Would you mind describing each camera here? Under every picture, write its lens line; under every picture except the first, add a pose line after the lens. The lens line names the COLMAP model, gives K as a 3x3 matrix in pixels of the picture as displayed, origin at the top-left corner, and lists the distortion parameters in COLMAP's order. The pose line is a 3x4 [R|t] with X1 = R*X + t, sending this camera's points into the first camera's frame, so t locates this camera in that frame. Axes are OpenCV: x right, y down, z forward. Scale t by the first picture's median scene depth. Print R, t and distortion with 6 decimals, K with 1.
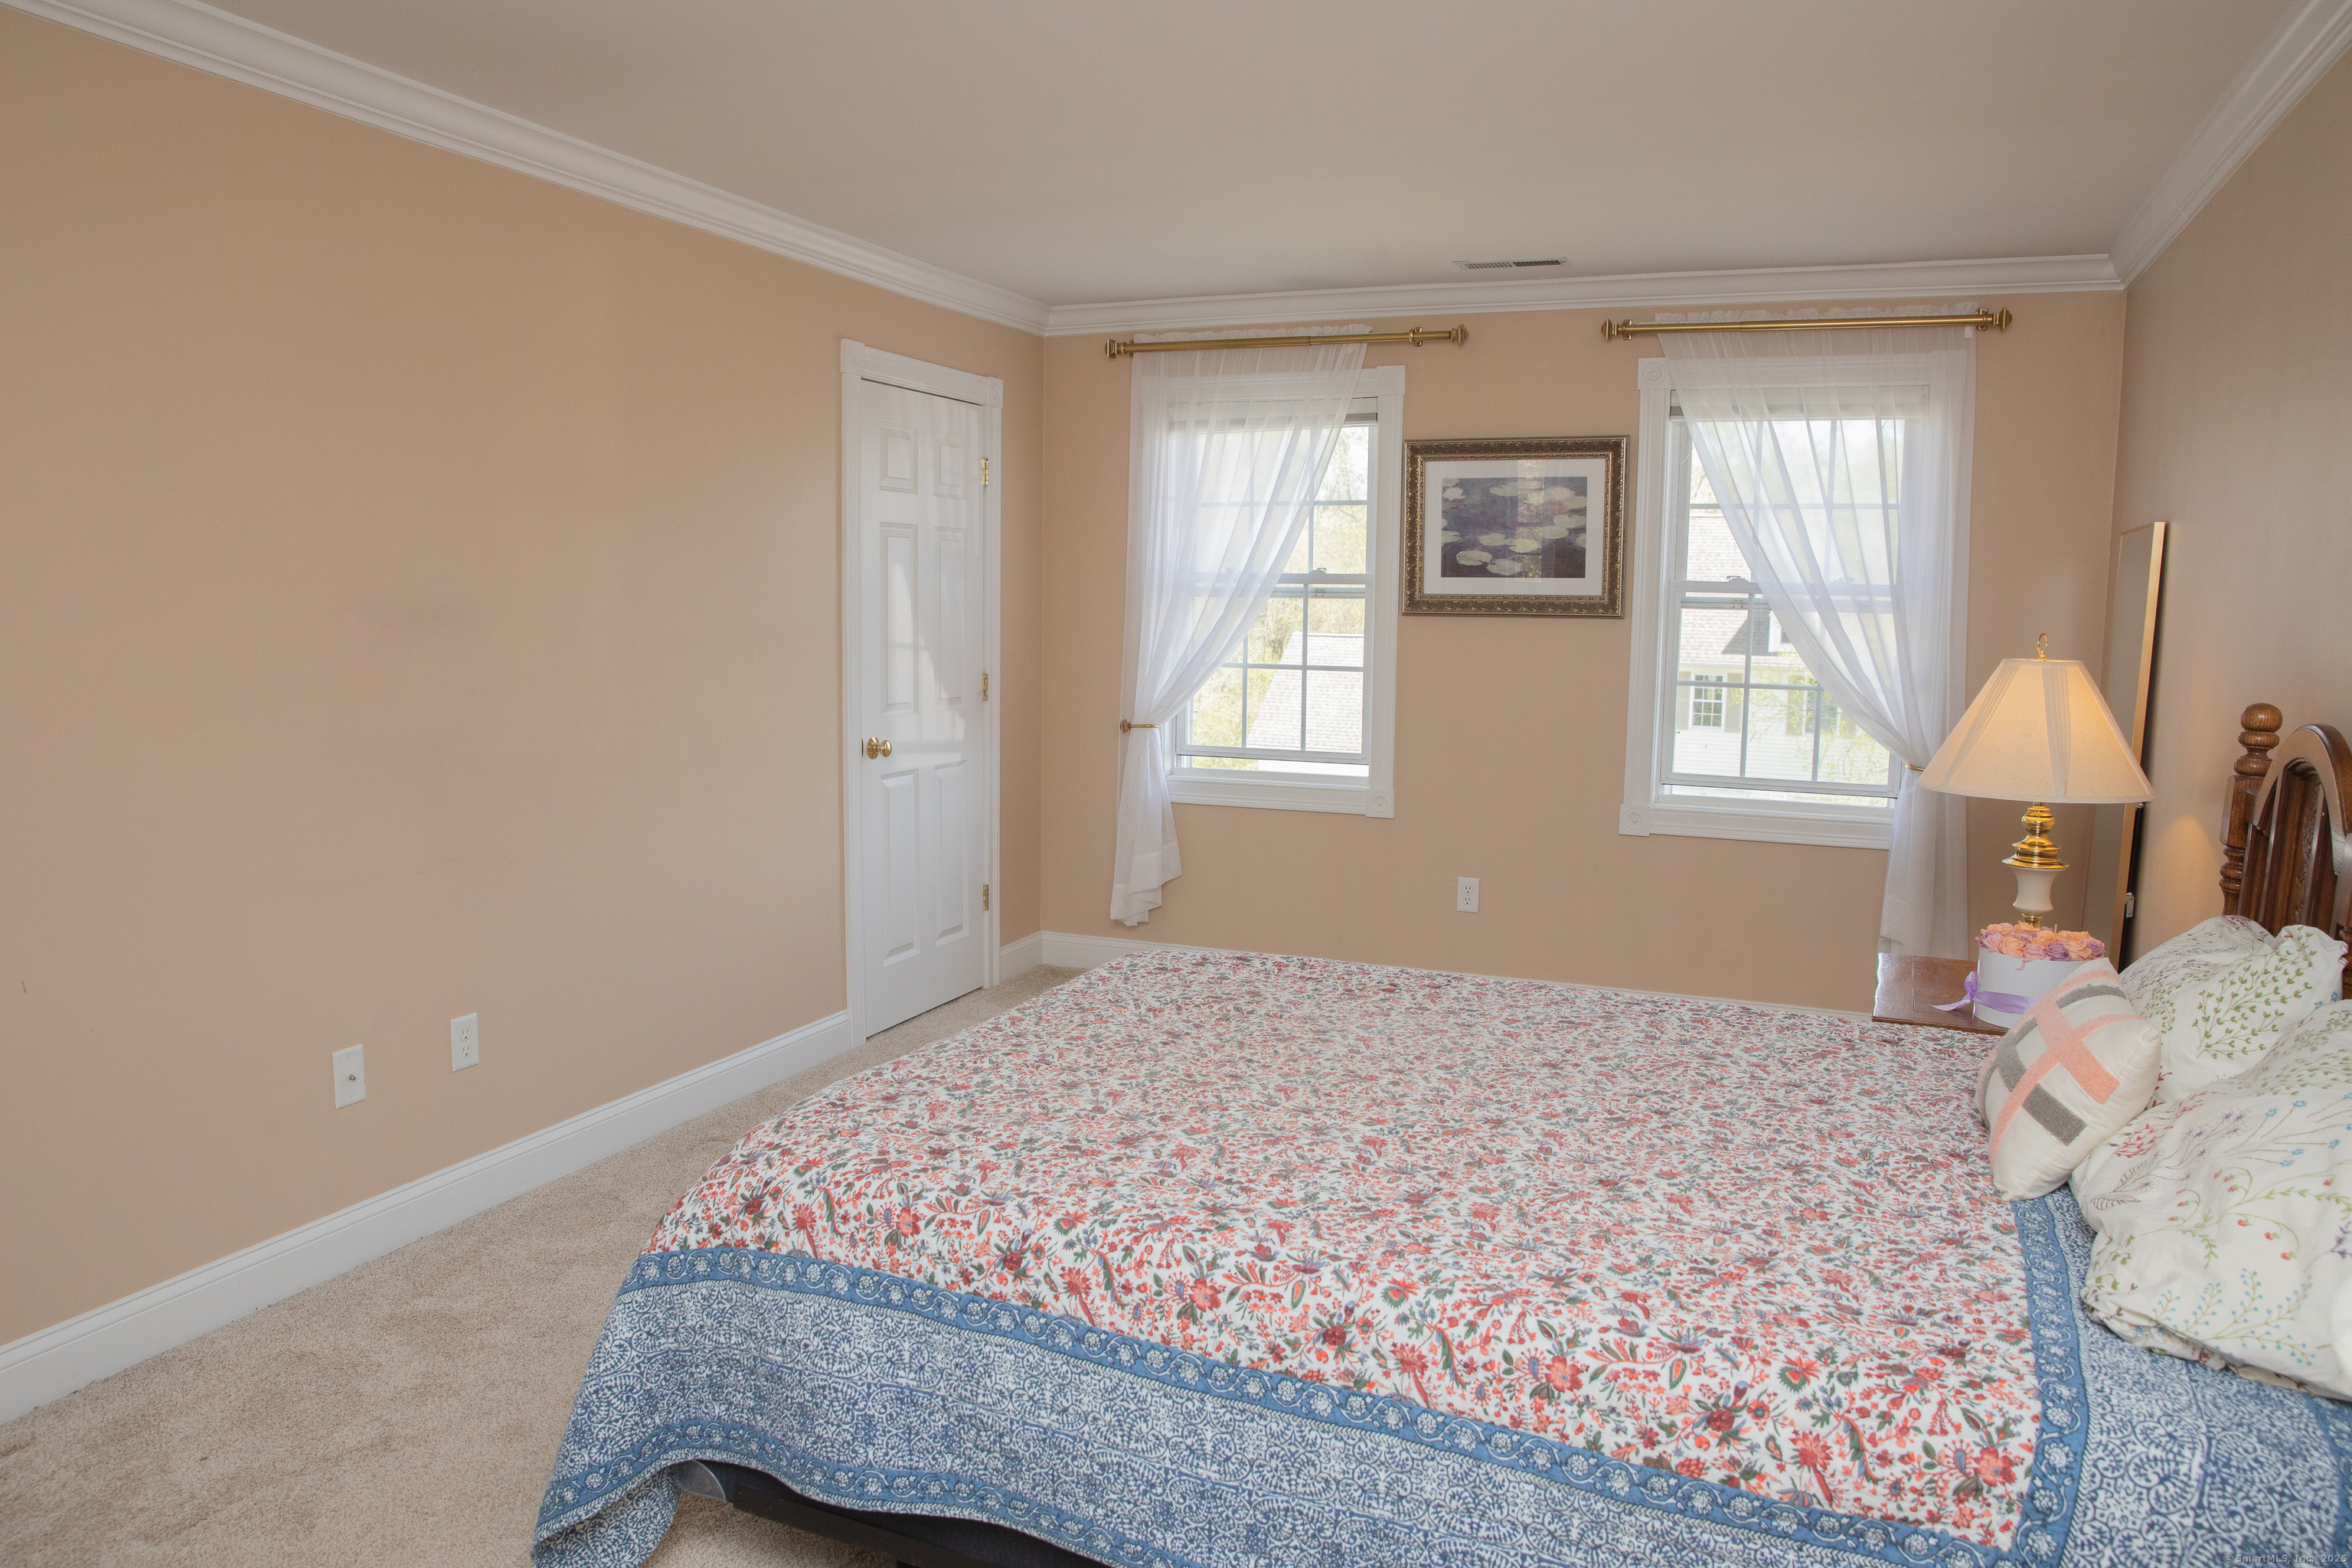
lens RADIAL K [[1606.8, 0, 1186.5], [0, 1606.8, 783.3], [0, 0, 1]] dist [-0.111853, 0.087179]
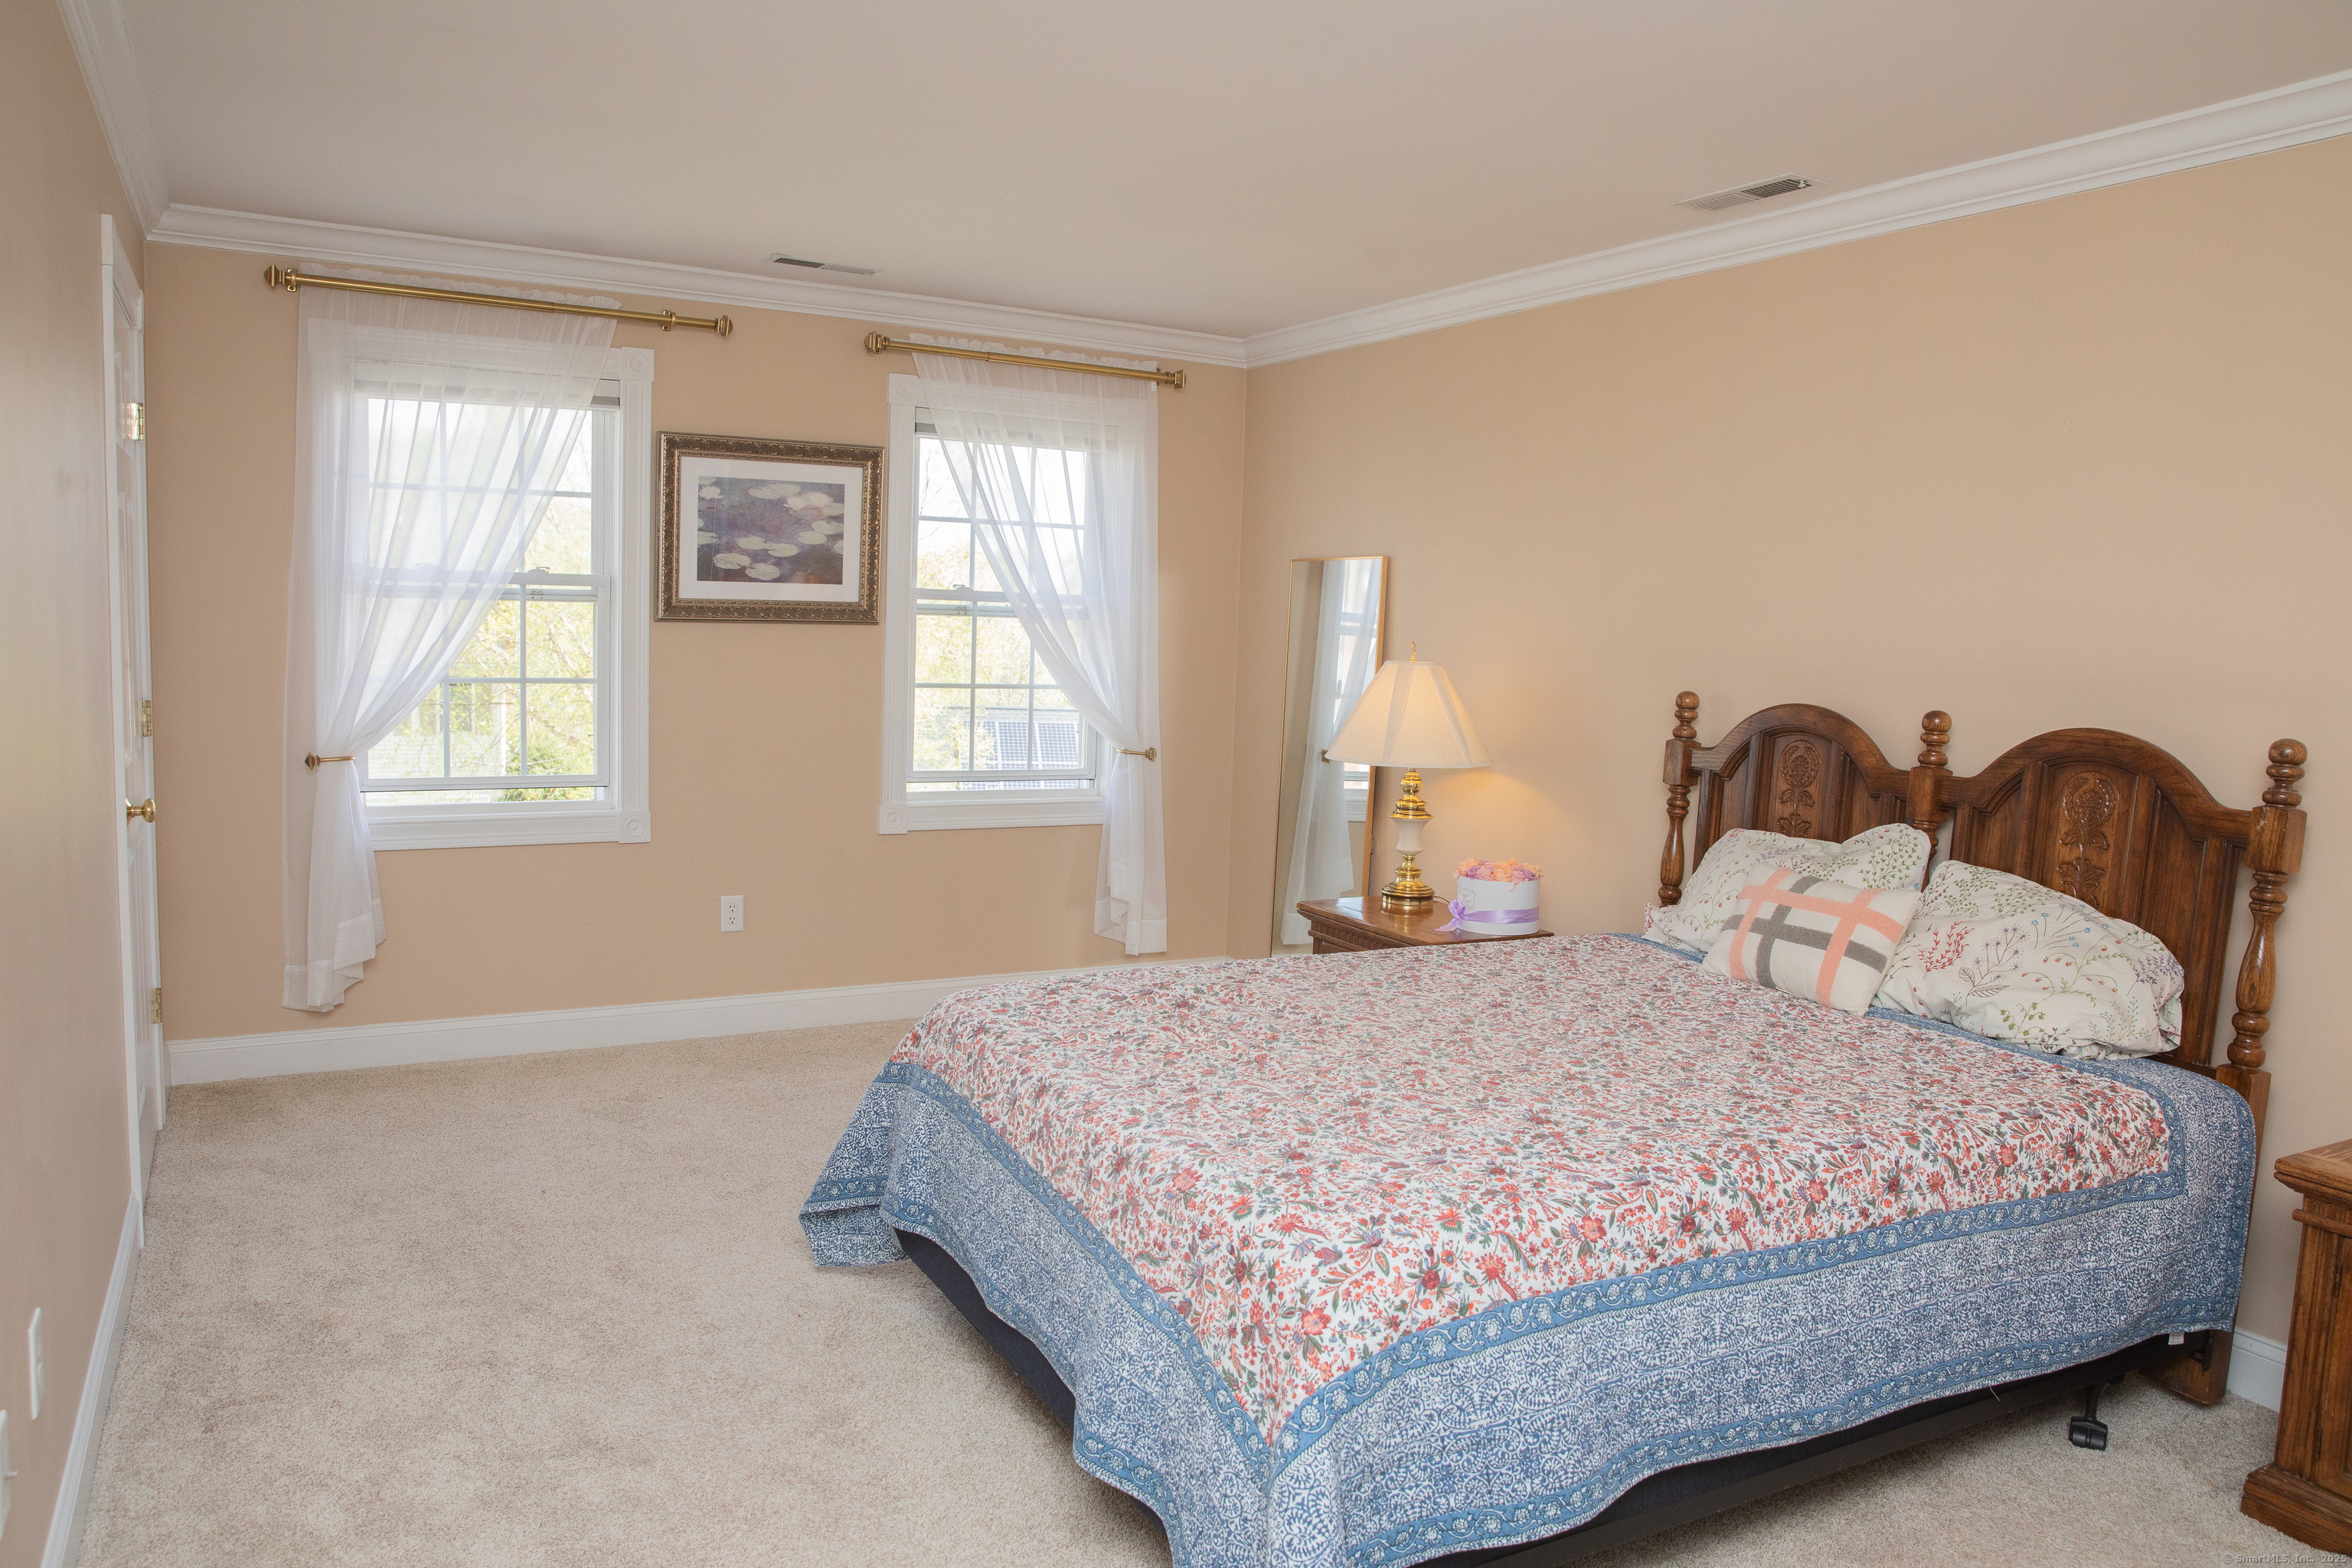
lens RADIAL K [[1606.8, 0, 1186.5], [0, 1606.8, 783.3], [0, 0, 1]] dist [-0.111853, 0.087179]
pose [[0.616718, -0.072658, 0.783823, -0.419816], [0.069004, 0.996888, 0.038116, -0.026811], [-0.784154, 0.030580, 0.619813, 0.206708]]
